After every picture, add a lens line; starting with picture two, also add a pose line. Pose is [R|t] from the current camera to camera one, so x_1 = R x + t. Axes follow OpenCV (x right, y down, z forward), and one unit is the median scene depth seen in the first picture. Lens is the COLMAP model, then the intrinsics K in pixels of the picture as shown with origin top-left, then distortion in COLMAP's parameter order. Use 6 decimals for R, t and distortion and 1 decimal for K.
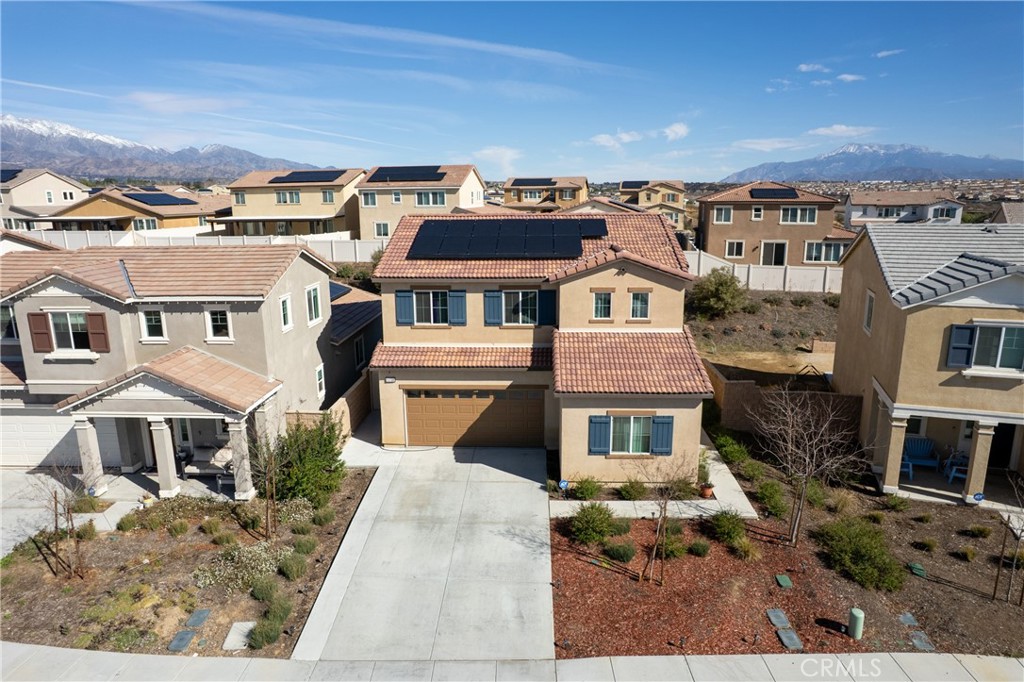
lens RADIAL K [[653.2, 0, 509.6], [0, 653.2, 346.8], [0, 0, 1]] dist [-0.074850, 0.067749]
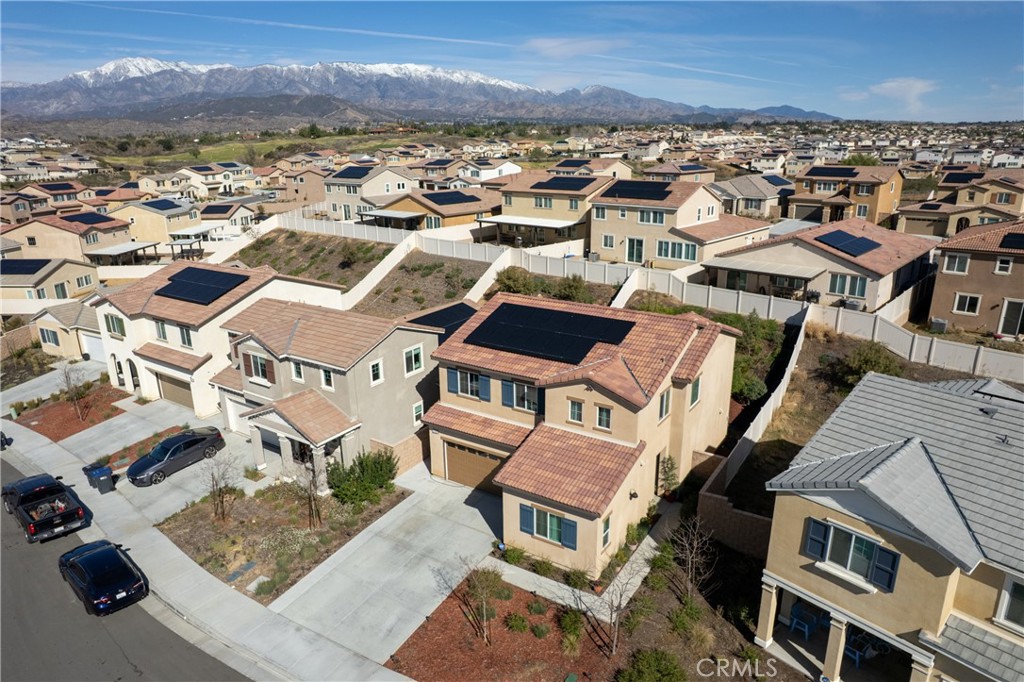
lens RADIAL K [[653.2, 0, 509.6], [0, 653.2, 346.8], [0, 0, 1]] dist [-0.074850, 0.067749]
pose [[0.860891, 0.151058, -0.485849, 0.585955], [-0.109786, 0.987566, 0.112517, -0.294341], [0.496804, -0.043526, 0.866770, -0.102466]]
